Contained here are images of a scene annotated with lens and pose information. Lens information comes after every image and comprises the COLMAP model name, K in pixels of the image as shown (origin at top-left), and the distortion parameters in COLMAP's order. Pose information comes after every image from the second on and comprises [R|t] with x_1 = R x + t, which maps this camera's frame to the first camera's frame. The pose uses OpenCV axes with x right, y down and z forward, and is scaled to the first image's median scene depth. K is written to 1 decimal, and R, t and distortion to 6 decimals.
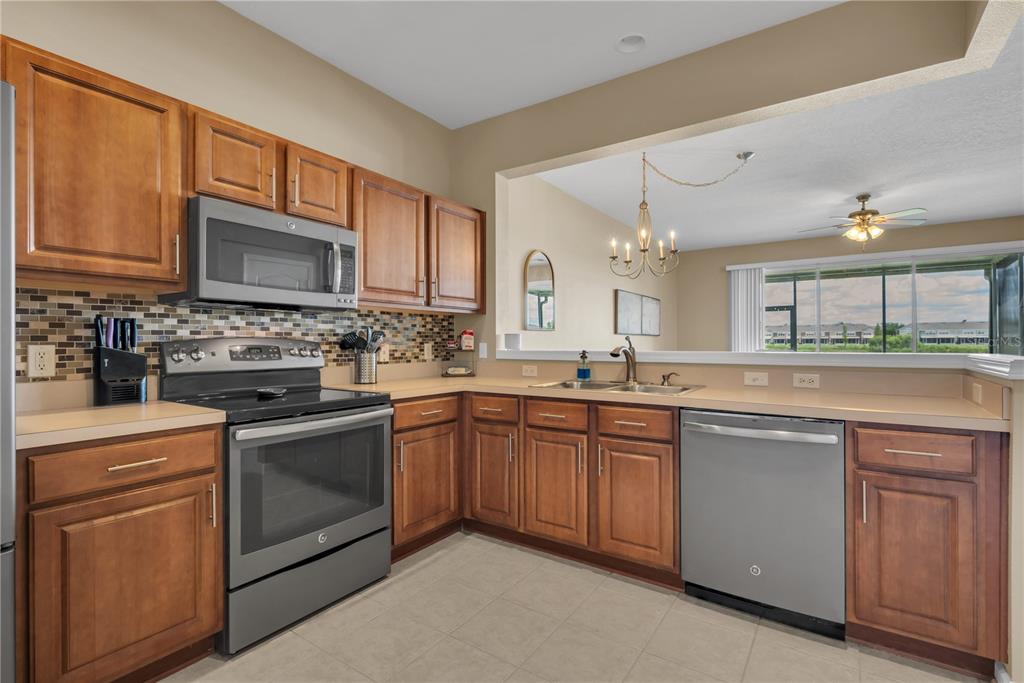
lens RADIAL K [[478.5, 0, 512.0], [0, 478.5, 341.5], [0, 0, 1]] dist [-0.001278, 0.000053]
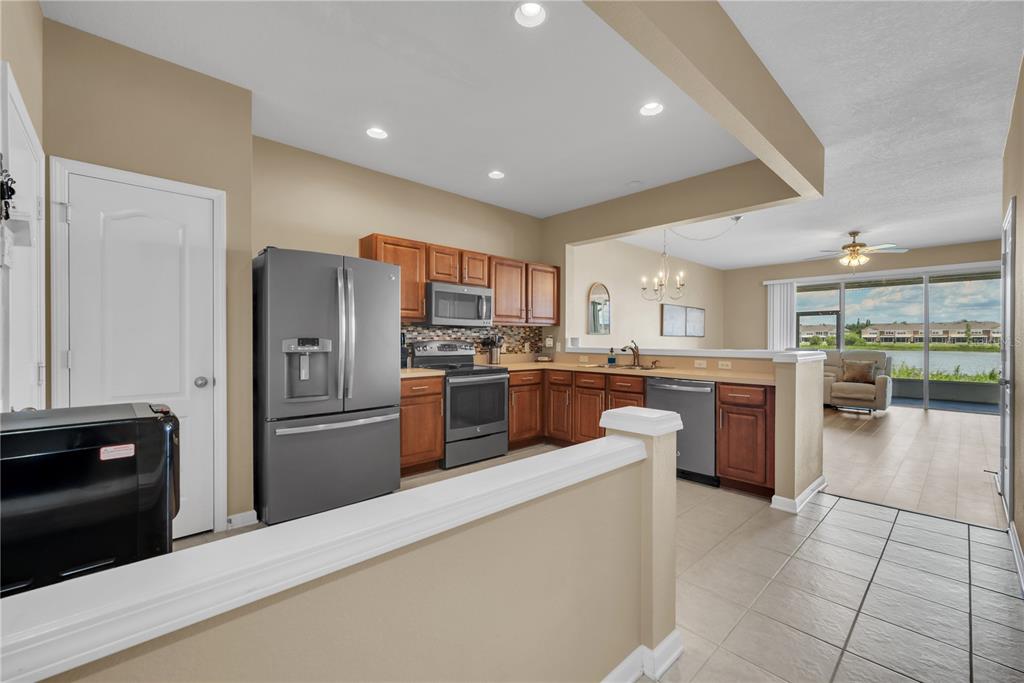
lens RADIAL K [[422.1, 0, 512.0], [0, 422.1, 341.5], [0, 0, 1]] dist [0.000167, 0.000099]
pose [[0.975677, 0.006203, -0.219127, 0.140313], [-0.004638, 0.999960, 0.007656, -0.016074], [0.219166, -0.006454, 0.975666, -0.668235]]
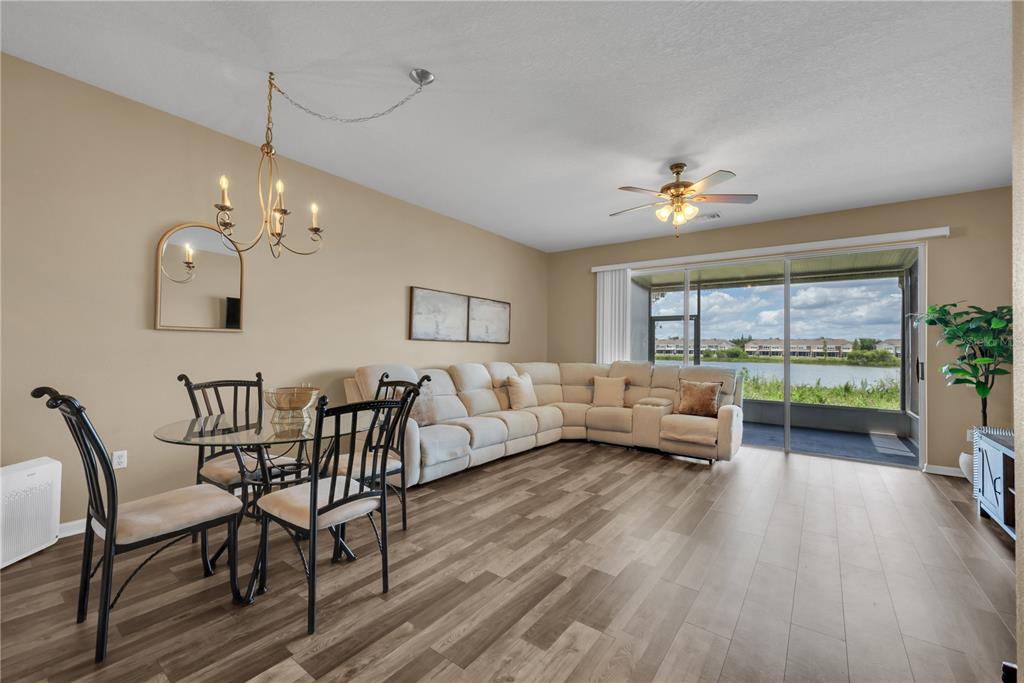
lens RADIAL K [[422.1, 0, 512.0], [0, 422.1, 341.5], [0, 0, 1]] dist [0.000167, 0.000099]
pose [[0.999210, 0.018955, -0.034927, 0.967187], [-0.019556, 0.999665, -0.016941, -0.007419], [0.034595, 0.017610, 0.999246, 0.613281]]
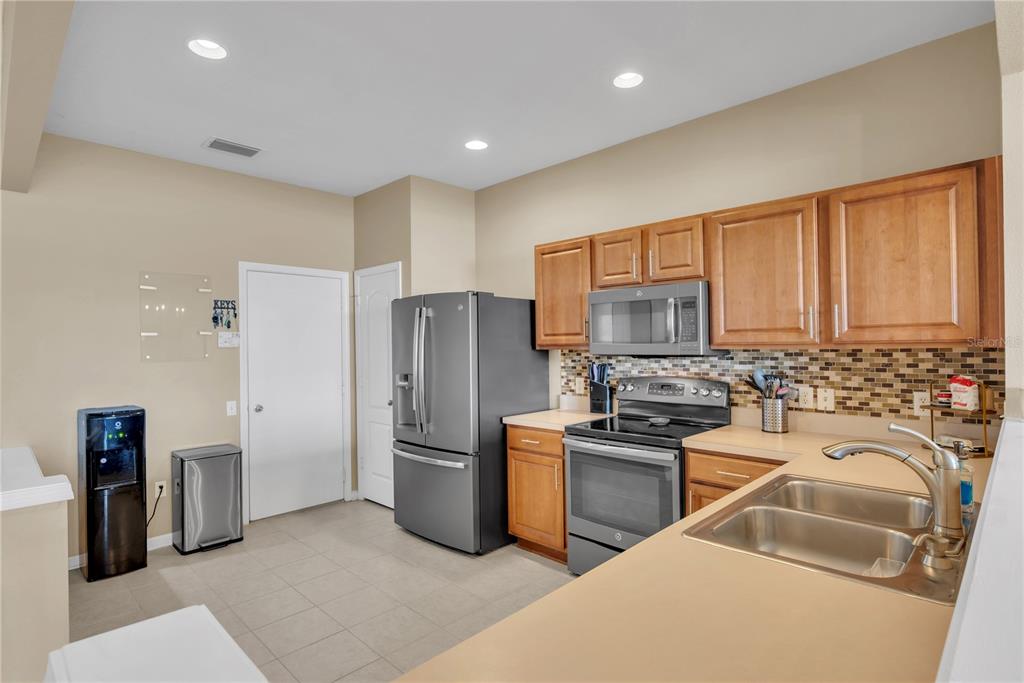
lens RADIAL K [[518.8, 0, 512.0], [0, 518.8, 341.5], [0, 0, 1]] dist [-0.000285, -0.000019]
pose [[-0.174955, -0.000737, -0.984576, 0.768094], [0.018369, 0.999823, -0.004013, -0.089785], [0.984405, -0.018788, -0.174911, 0.706563]]
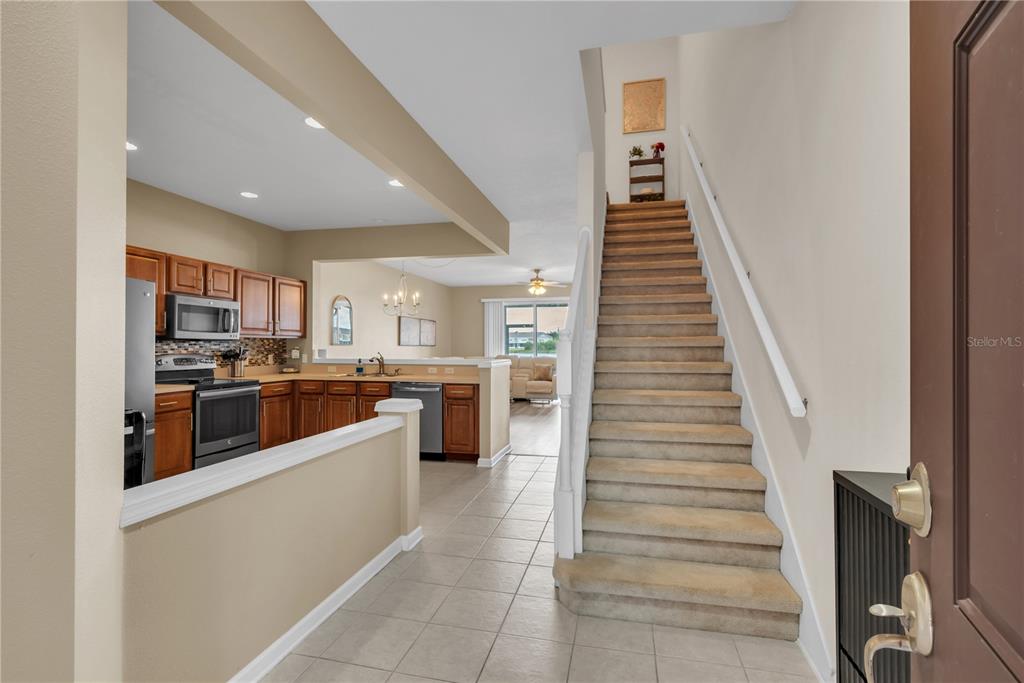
lens RADIAL K [[473.2, 0, 512.0], [0, 473.2, 341.5], [0, 0, 1]] dist [0.015766, -0.000255]
pose [[0.933676, 0.006587, 0.358059, 0.034709], [-0.004234, 0.999964, -0.007357, -0.044545], [-0.358095, 0.005354, 0.933670, -1.187477]]
